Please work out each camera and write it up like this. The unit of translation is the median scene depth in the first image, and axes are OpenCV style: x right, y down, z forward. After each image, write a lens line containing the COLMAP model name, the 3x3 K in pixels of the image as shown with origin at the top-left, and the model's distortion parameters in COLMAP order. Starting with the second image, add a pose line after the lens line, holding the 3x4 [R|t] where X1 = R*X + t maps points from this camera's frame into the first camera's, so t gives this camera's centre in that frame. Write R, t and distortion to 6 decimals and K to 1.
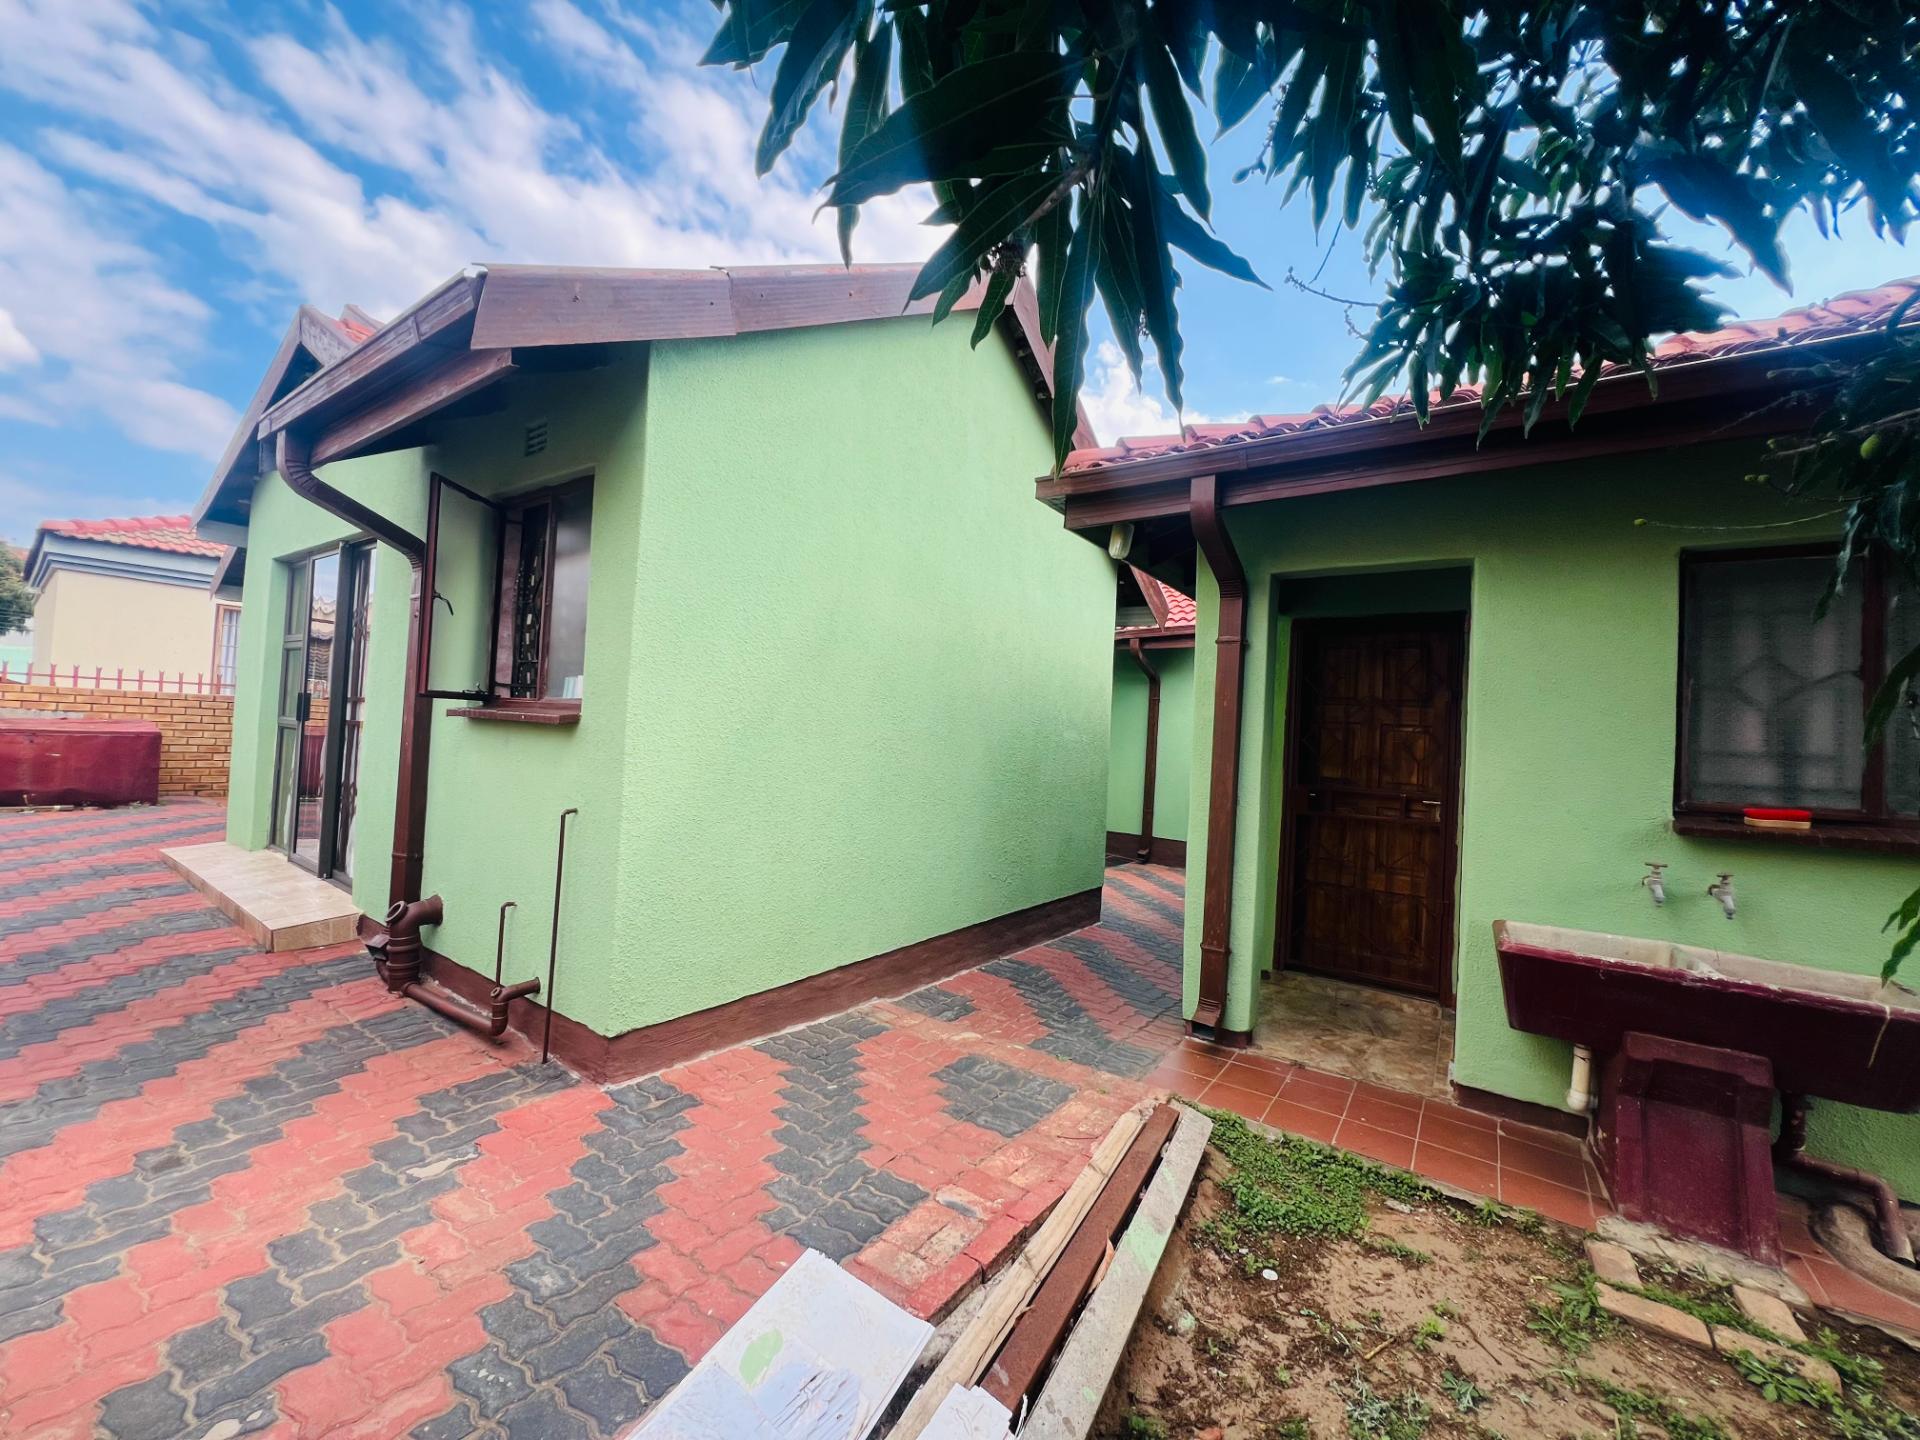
lens RADIAL K [[768.0, 0, 955.1], [0, 768.0, 714.9], [0, 0, 1]] dist [0.016847, -0.000171]
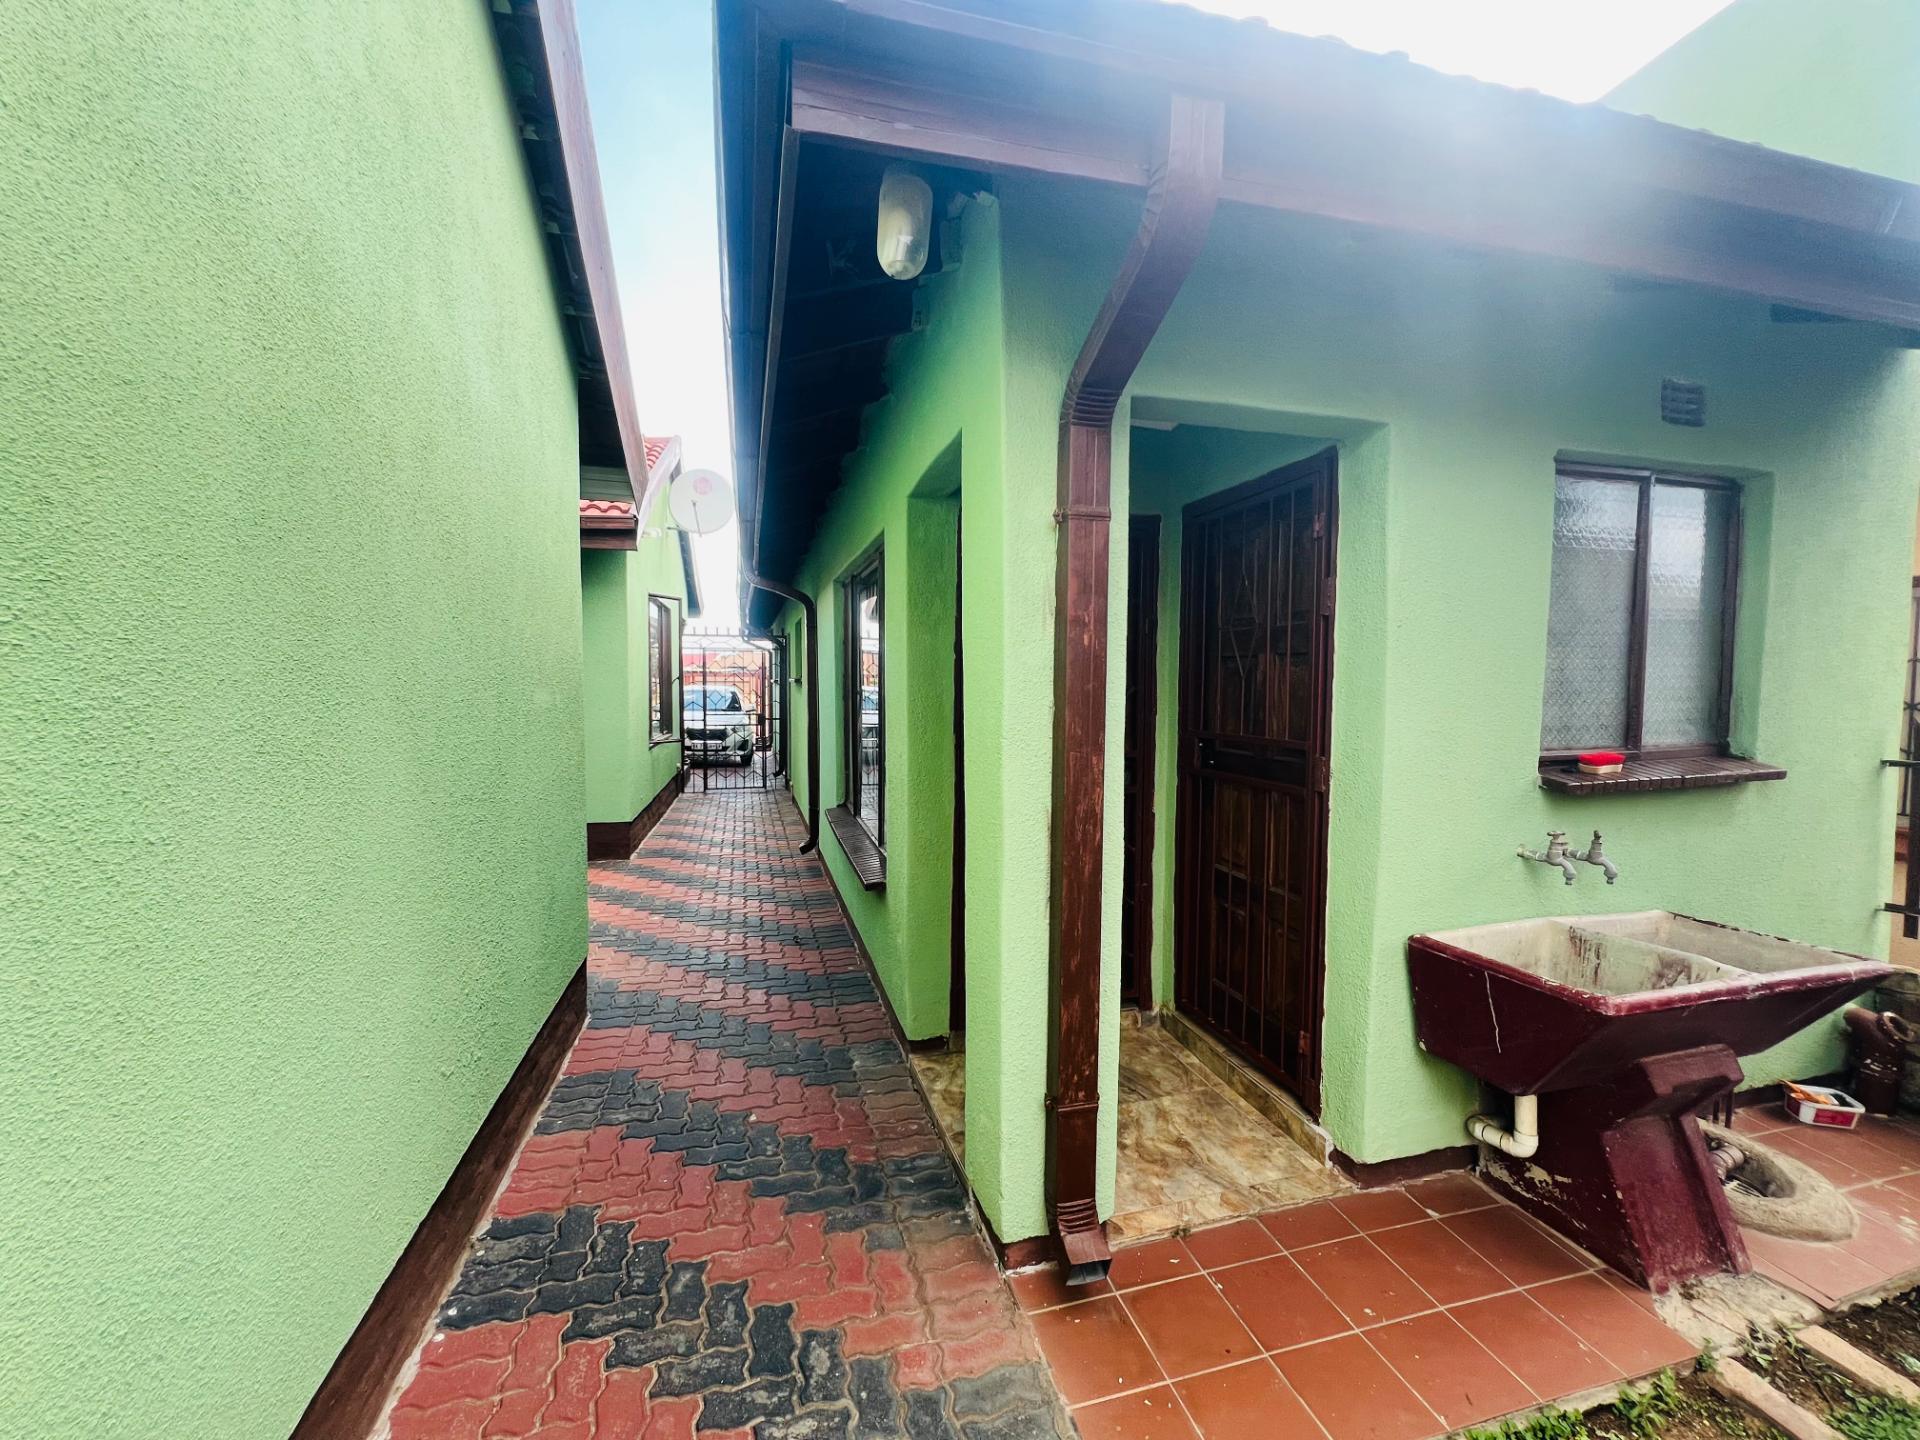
lens RADIAL K [[764.6, 0, 953.5], [0, 764.6, 725.0], [0, 0, 1]] dist [0.007398, -0.000095]
pose [[0.648399, -0.088478, 0.756141, -0.087091], [0.018409, 0.994755, 0.100613, -0.007937], [-0.761078, -0.051318, 0.646628, 0.708806]]
